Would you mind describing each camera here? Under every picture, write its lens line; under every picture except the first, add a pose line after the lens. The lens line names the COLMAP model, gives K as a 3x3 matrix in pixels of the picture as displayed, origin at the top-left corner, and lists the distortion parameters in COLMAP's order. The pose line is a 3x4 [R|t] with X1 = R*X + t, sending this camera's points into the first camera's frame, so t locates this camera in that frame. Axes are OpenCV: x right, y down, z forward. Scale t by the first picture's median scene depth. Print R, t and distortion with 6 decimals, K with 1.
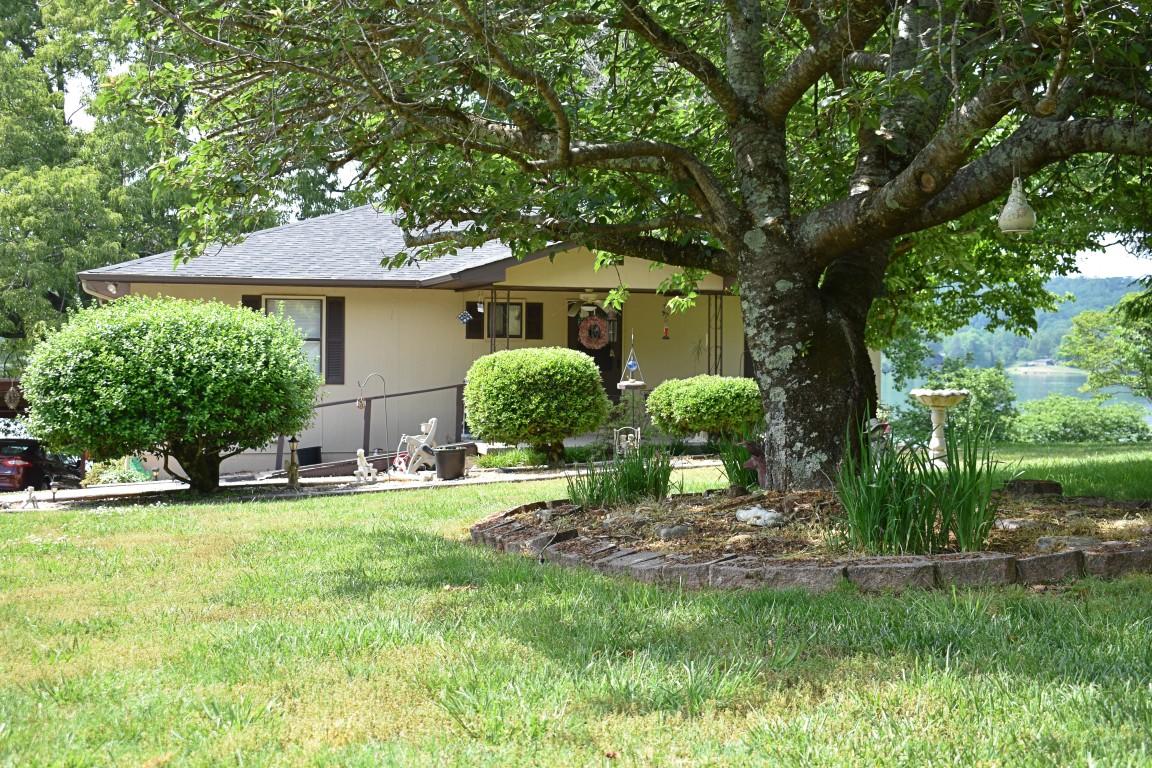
lens RADIAL K [[1425.1, 0, 575.9], [0, 1425.1, 385.4], [0, 0, 1]] dist [-0.052004, 0.000000]
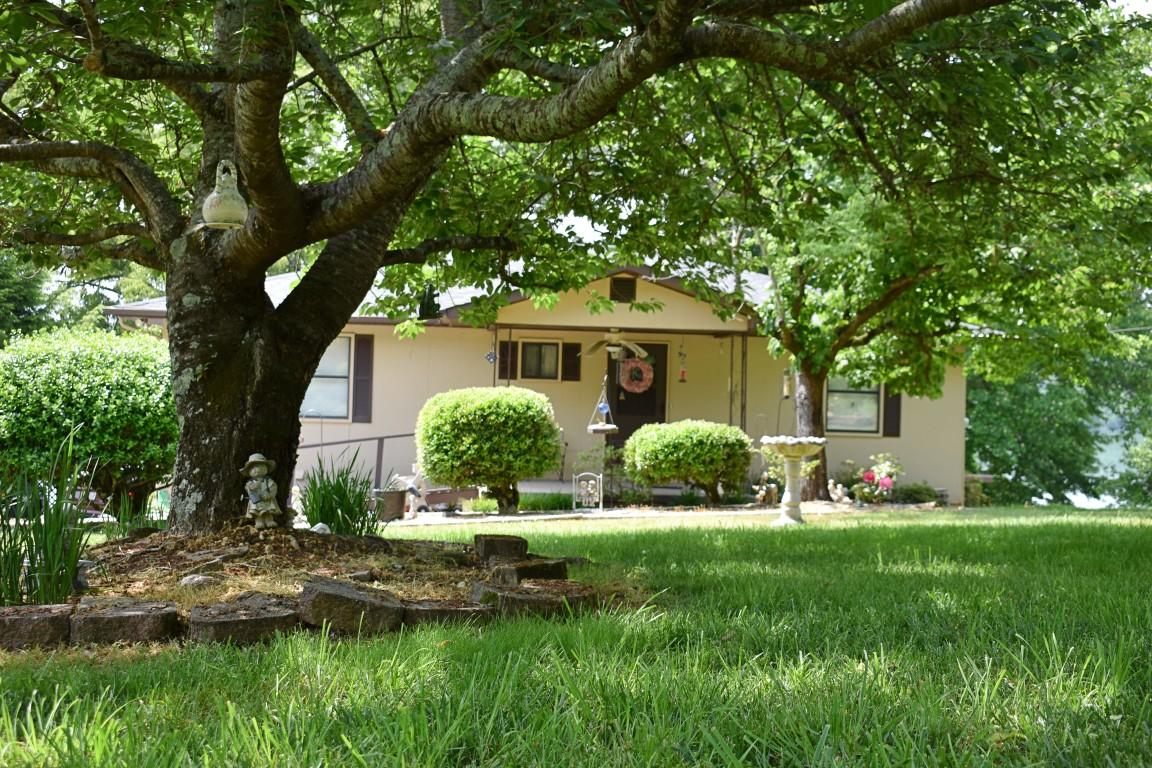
lens RADIAL K [[1425.1, 0, 577.2], [0, 1425.1, 383.6], [0, 0, 1]] dist [-0.052004, 0.000000]
pose [[0.976933, 0.016761, -0.212886, 0.244242], [-0.024466, 0.999135, -0.033612, 0.002090], [0.212138, 0.038045, 0.976499, 0.085781]]
